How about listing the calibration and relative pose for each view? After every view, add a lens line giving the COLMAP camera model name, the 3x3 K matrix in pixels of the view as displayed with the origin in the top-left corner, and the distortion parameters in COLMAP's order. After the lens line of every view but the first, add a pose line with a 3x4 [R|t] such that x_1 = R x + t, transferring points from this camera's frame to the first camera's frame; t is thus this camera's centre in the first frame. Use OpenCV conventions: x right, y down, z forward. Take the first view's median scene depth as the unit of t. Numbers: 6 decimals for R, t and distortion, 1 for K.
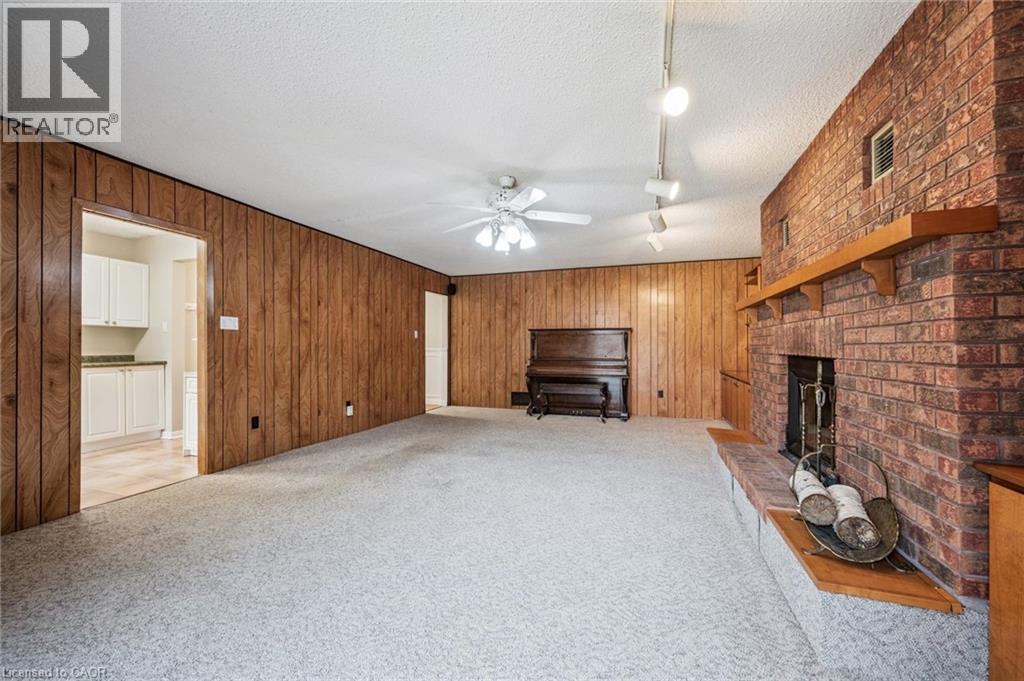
lens RADIAL K [[403.9, 0, 518.3], [0, 403.9, 345.5], [0, 0, 1]] dist [-0.000161, 0.000114]
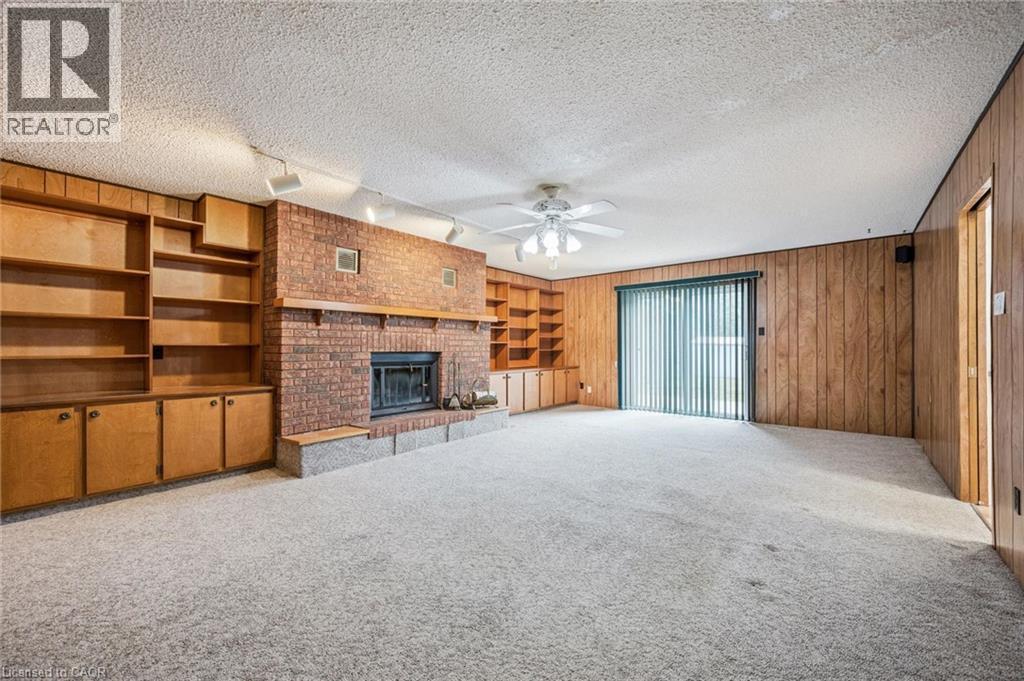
lens RADIAL K [[403.9, 0, 518.3], [0, 403.9, 345.5], [0, 0, 1]] dist [-0.000161, 0.000114]
pose [[-0.931954, 0.006554, 0.362517, -0.309853], [0.003226, 0.999947, -0.009786, 0.012545], [-0.362561, -0.007950, -0.931926, 1.872308]]
